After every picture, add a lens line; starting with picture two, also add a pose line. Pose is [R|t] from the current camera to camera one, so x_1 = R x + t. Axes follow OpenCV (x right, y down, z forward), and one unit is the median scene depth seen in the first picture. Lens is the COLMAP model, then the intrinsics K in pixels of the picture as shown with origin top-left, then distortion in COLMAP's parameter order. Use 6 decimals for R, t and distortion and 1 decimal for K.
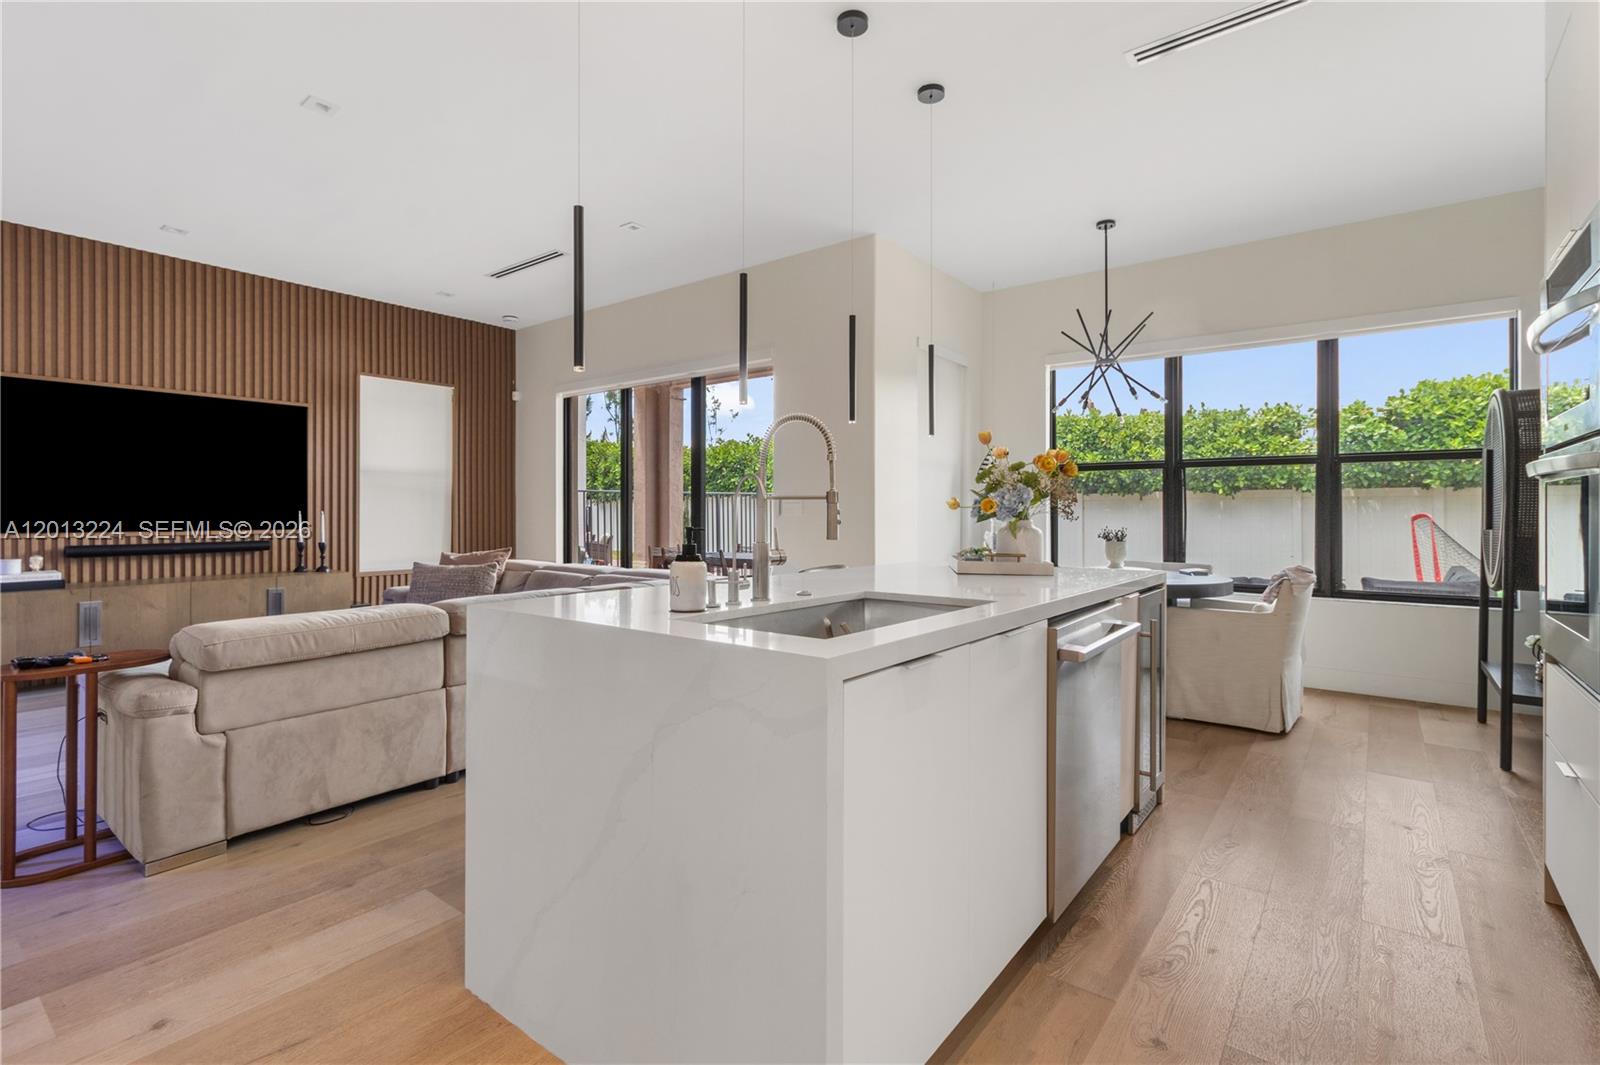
lens RADIAL K [[742.8, 0, 796.9], [0, 742.8, 515.5], [0, 0, 1]] dist [0.003643, -0.000352]
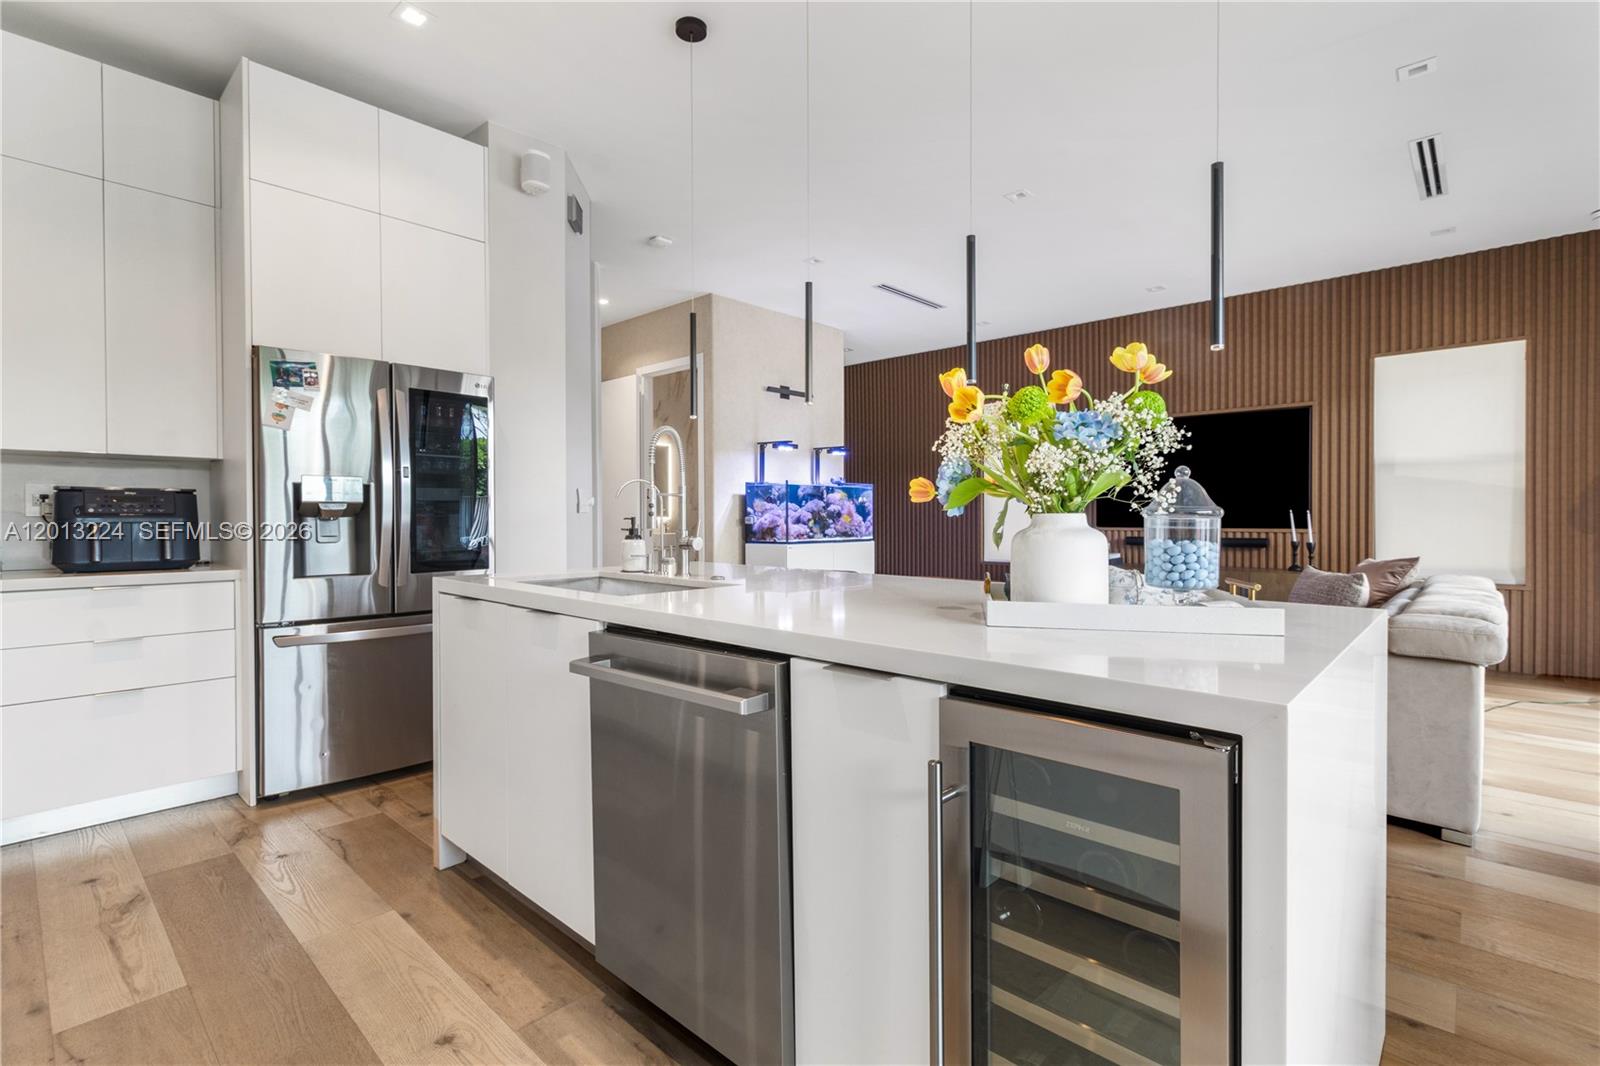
lens RADIAL K [[742.8, 0, 811.0], [0, 742.8, 523.6], [0, 0, 1]] dist [0.003643, -0.000352]
pose [[-0.086121, 0.007026, -0.996260, 0.389060], [-0.000882, 0.999974, 0.007128, 0.005091], [0.996284, 0.001493, -0.086113, 0.428897]]
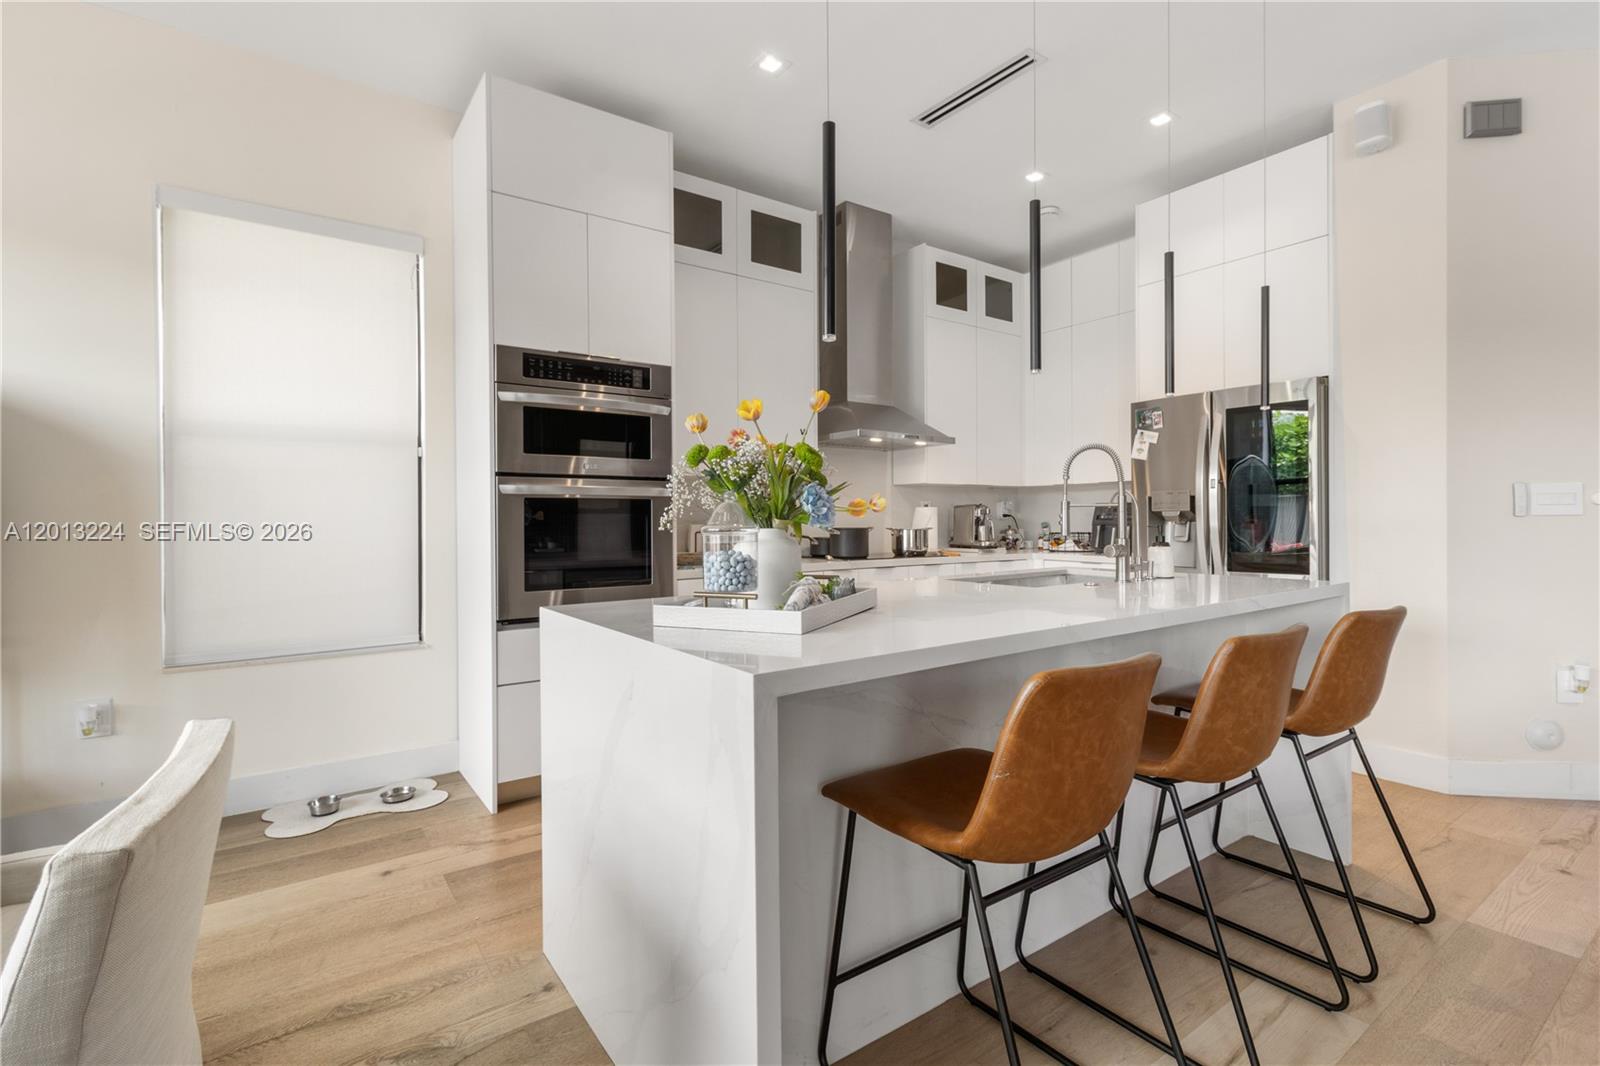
lens RADIAL K [[742.8, 0, 795.1], [0, 742.8, 529.5], [0, 0, 1]] dist [0.003643, -0.000352]
pose [[-0.955069, -0.000517, 0.296384, 0.049358], [0.005210, 0.999815, 0.018533, -0.002198], [-0.296339, 0.019244, -0.954889, 0.777174]]
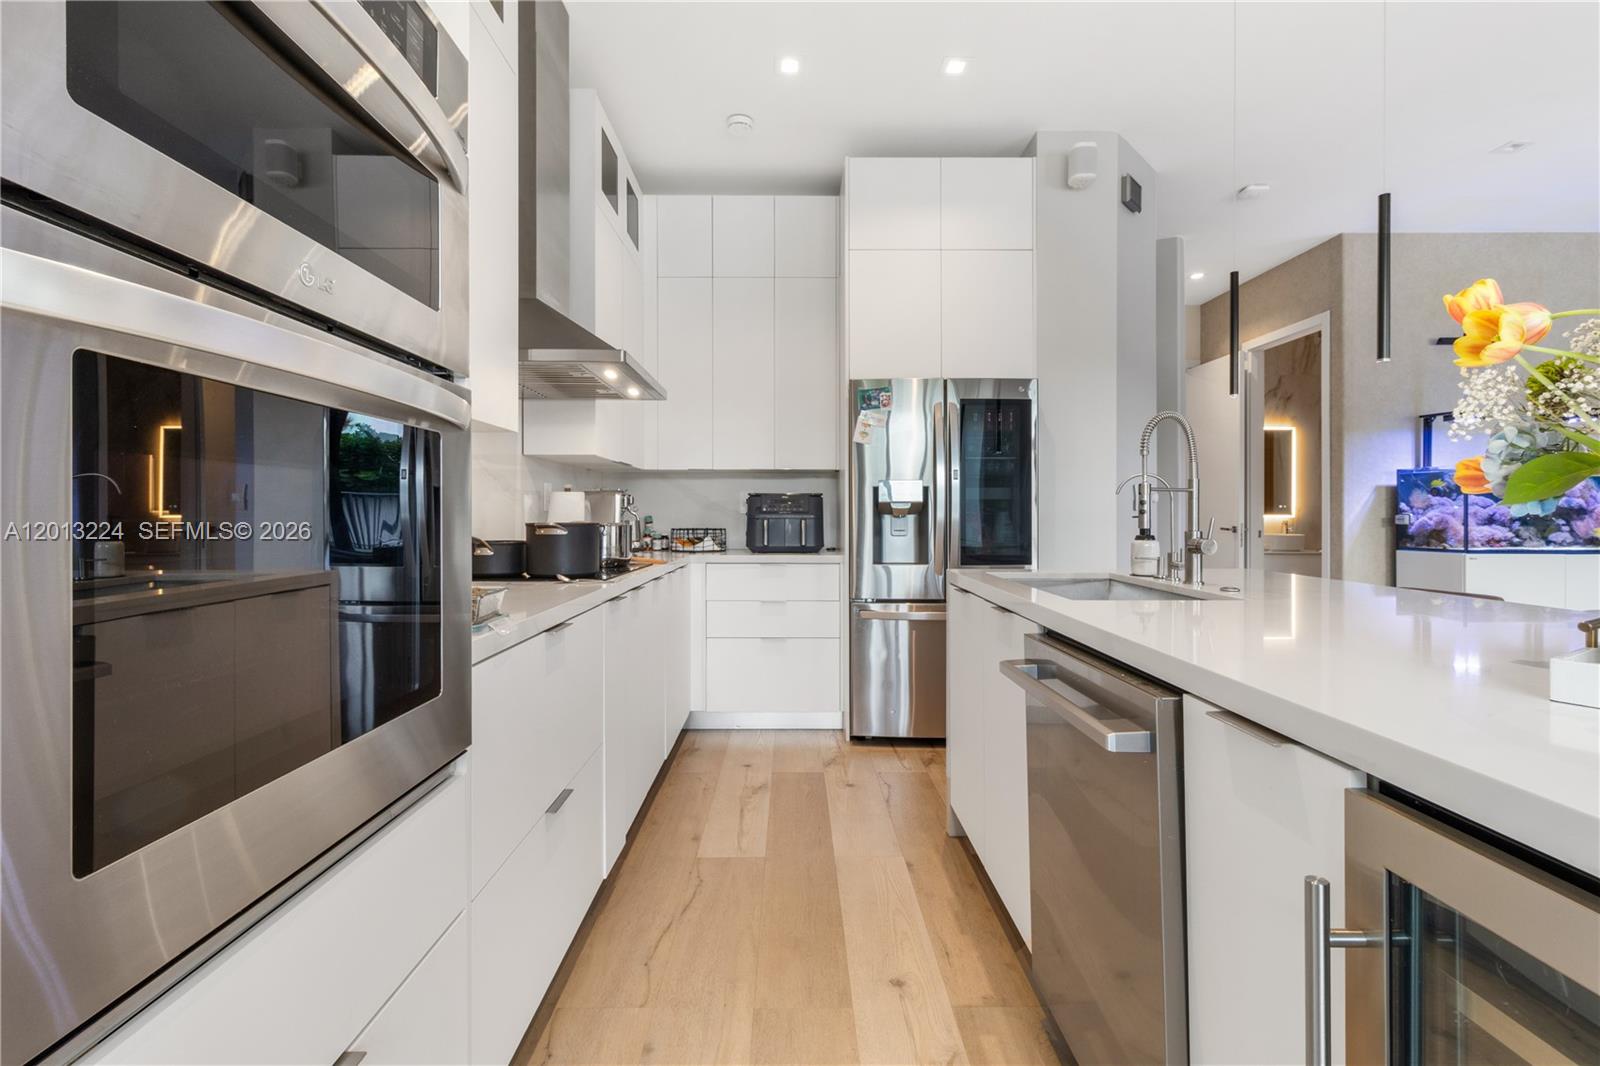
lens RADIAL K [[742.8, 0, 794.0], [0, 742.8, 517.6], [0, 0, 1]] dist [0.003643, -0.000352]
pose [[-0.790992, -0.000081, -0.611827, 0.352096], [-0.003796, 0.999981, 0.004775, 0.004497], [0.611815, 0.006099, -0.790978, 0.483397]]
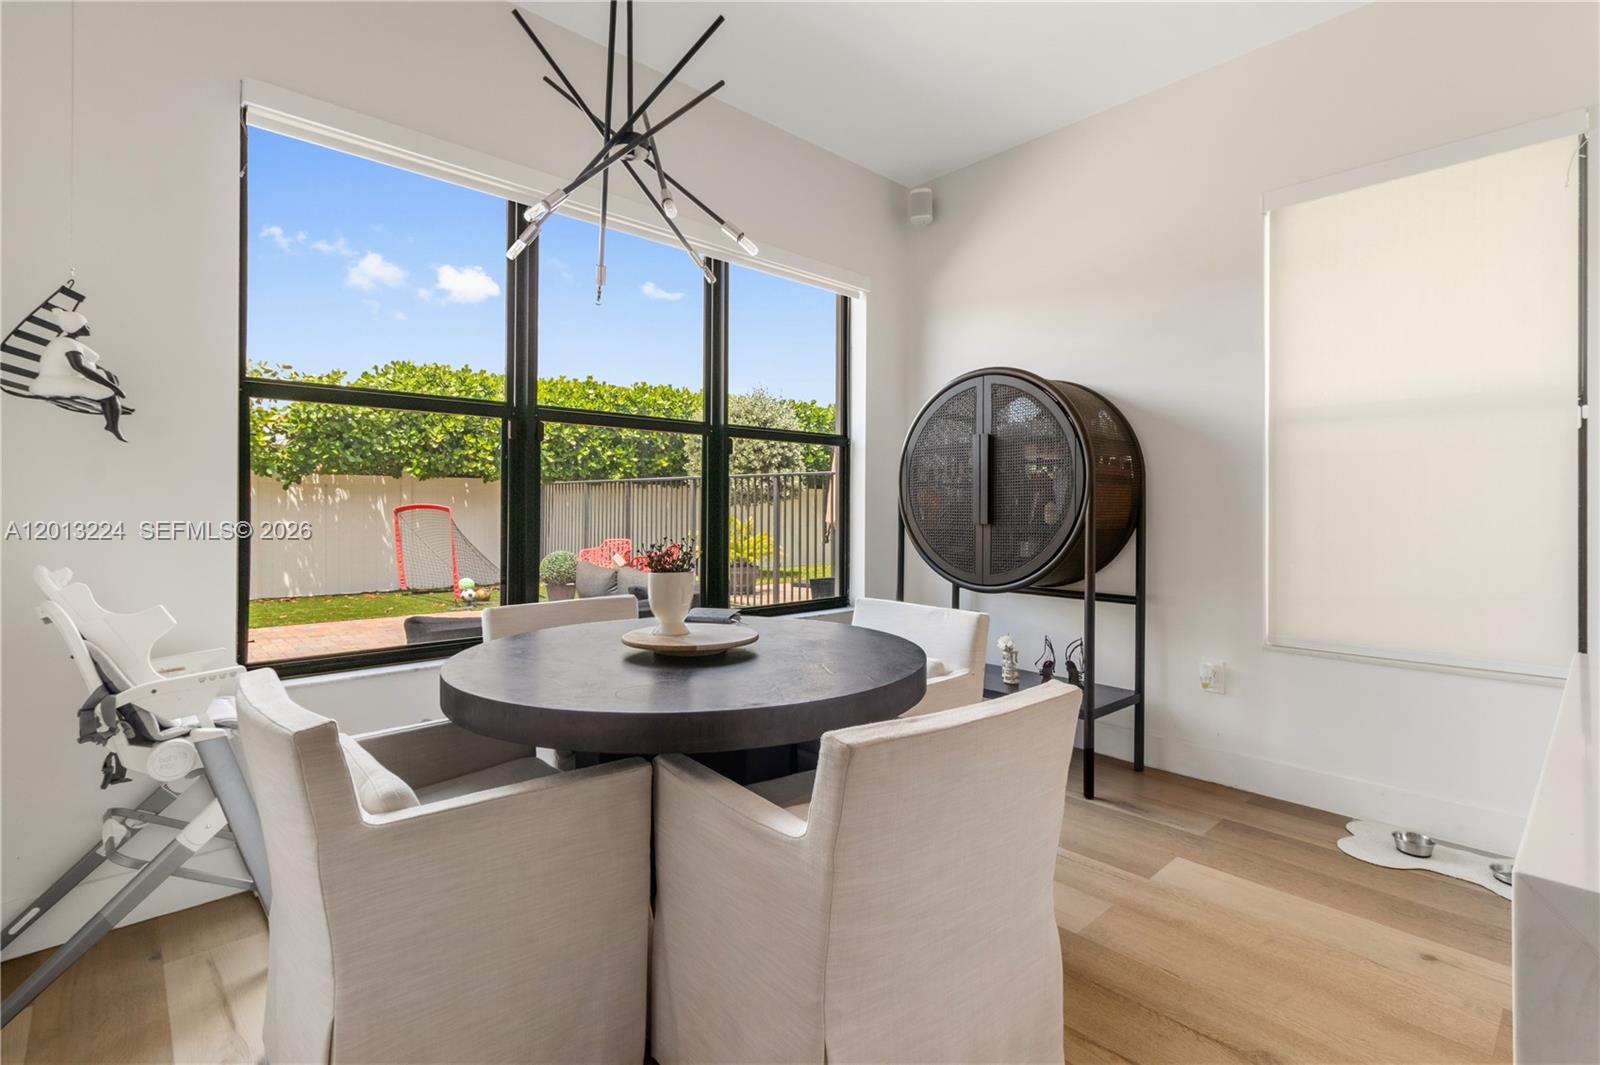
lens RADIAL K [[742.8, 0, 801.4], [0, 742.8, 506.6], [0, 0, 1]] dist [0.003643, -0.000352]
pose [[0.173701, -0.001994, 0.984797, 0.022465], [0.000408, 0.999998, 0.001952, -0.001957], [-0.984798, 0.000063, 0.173701, 0.668014]]
